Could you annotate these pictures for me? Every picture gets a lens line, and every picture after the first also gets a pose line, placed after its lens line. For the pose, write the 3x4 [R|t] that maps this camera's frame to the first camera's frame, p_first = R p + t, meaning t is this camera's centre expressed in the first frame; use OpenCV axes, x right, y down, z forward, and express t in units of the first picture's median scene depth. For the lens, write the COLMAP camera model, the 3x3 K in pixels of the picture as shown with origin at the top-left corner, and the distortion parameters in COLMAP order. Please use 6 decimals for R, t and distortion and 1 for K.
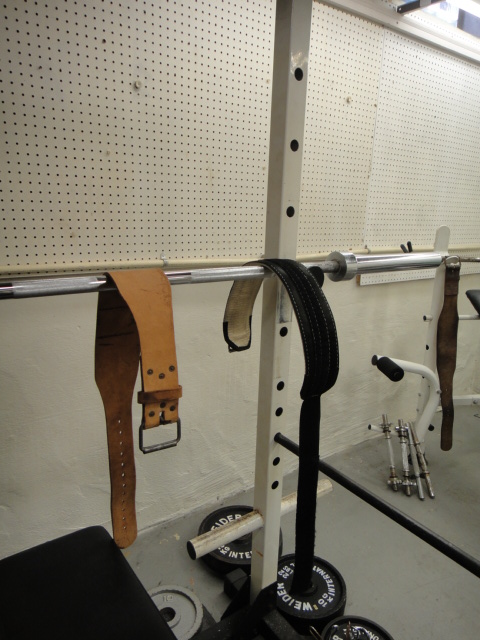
lens RADIAL K [[459.2, 0, 244.1], [0, 459.2, 319.8], [0, 0, 1]] dist [0.007700, 0.001983]
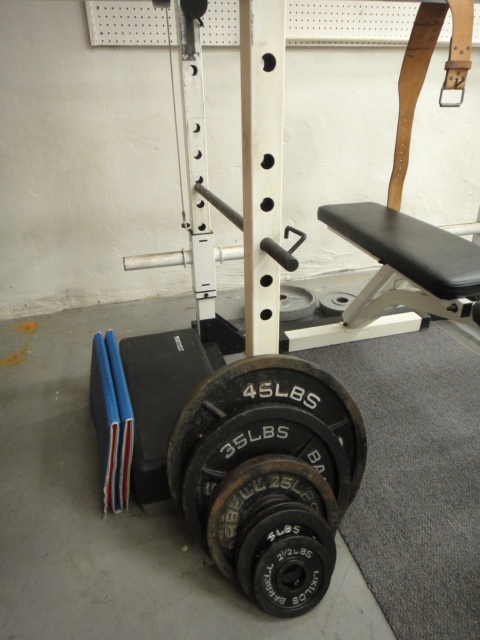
lens RADIAL K [[459.2, 0, 240.5], [0, 459.2, 320.6], [0, 0, 1]] dist [0.007700, 0.001983]
pose [[0.934586, 0.125551, -0.332845, -0.181295], [-0.046655, 0.970827, 0.235199, 0.514340], [0.352665, -0.204284, 0.913179, -0.722316]]
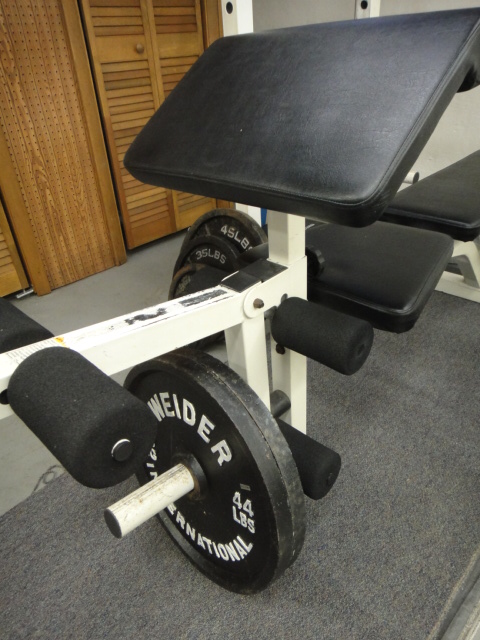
lens RADIAL K [[459.2, 0, 241.0], [0, 459.2, 321.0], [0, 0, 1]] dist [0.007700, 0.001983]
pose [[0.170796, 0.488756, -0.855538, 0.929843], [-0.183630, 0.868874, 0.459716, 0.444507], [0.968044, 0.078585, 0.238151, -0.176567]]
